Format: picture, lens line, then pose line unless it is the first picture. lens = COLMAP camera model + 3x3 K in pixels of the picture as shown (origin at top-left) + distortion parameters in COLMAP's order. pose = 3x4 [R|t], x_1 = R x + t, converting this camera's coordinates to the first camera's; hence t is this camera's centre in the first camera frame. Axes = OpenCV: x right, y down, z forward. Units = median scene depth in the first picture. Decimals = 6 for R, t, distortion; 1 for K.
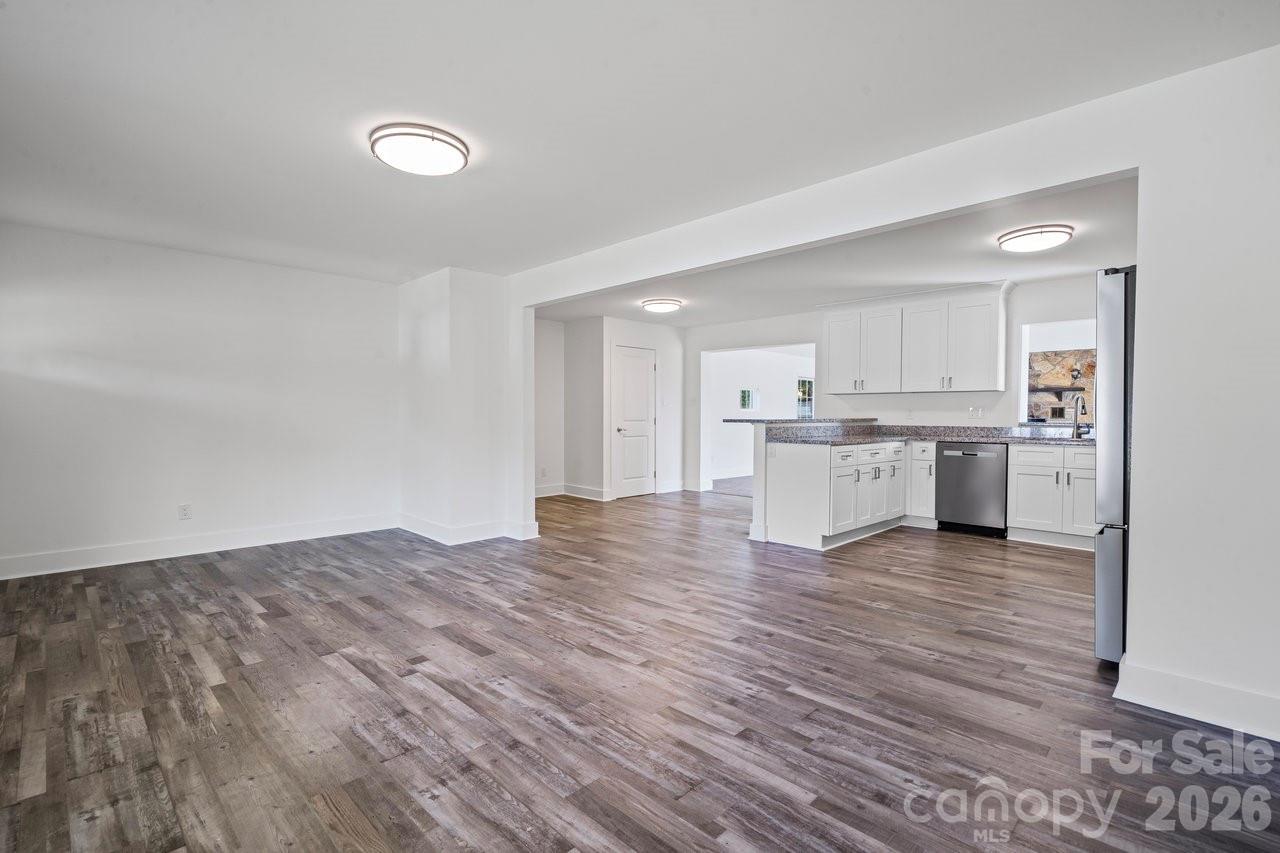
lens RADIAL K [[590.9, 0, 646.0], [0, 590.9, 435.6], [0, 0, 1]] dist [0.000164, -0.000540]
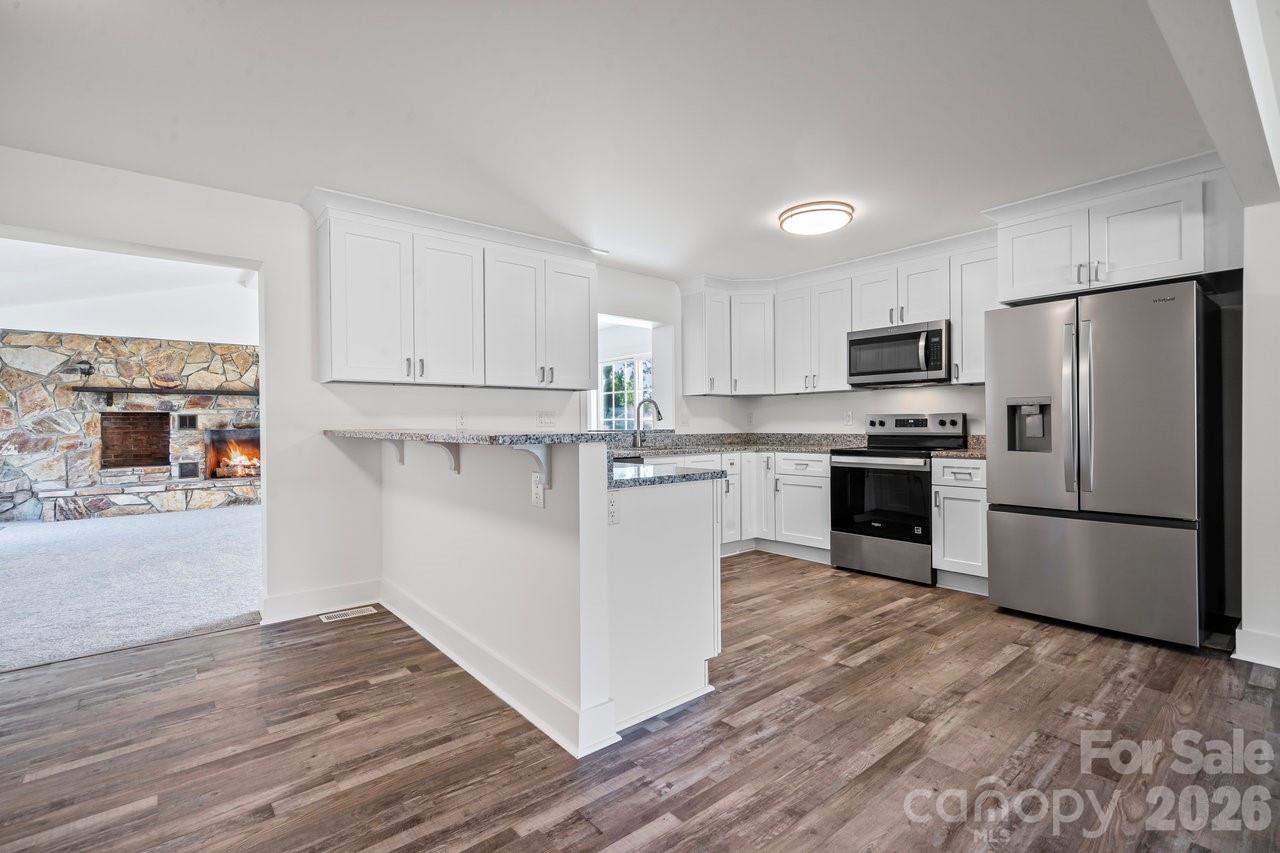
lens RADIAL K [[590.9, 0, 638.2], [0, 590.9, 424.9], [0, 0, 1]] dist [0.000164, -0.000540]
pose [[0.103460, -0.006476, 0.994612, -0.190525], [0.043915, 0.999033, 0.001937, -0.031392], [-0.993664, 0.043478, 0.103645, 0.933876]]
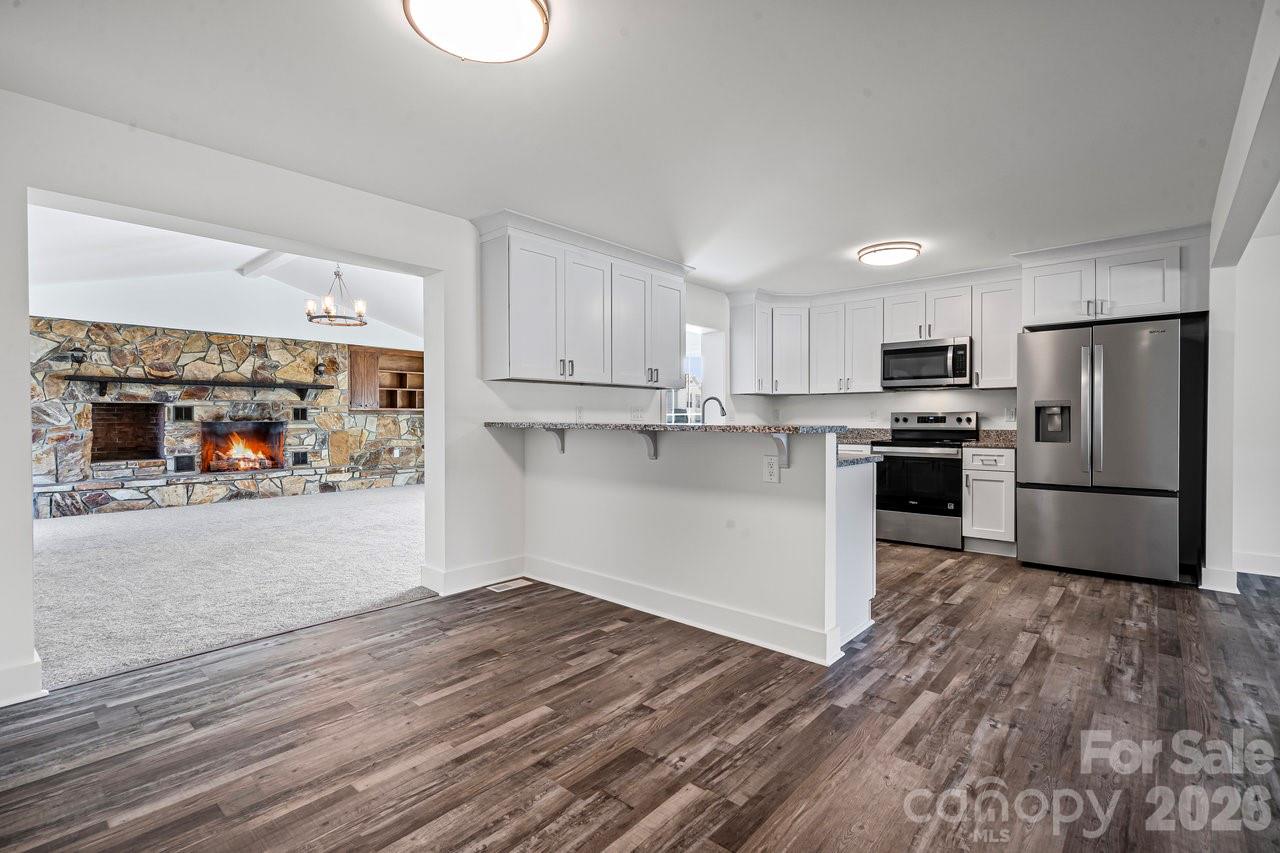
lens RADIAL K [[590.9, 0, 637.8], [0, 590.9, 422.7], [0, 0, 1]] dist [0.000164, -0.000540]
pose [[-0.042811, -0.010844, 0.999024, -0.319072], [0.036603, 0.999253, 0.012415, -0.041855], [-0.998412, 0.037099, -0.042382, 1.195401]]
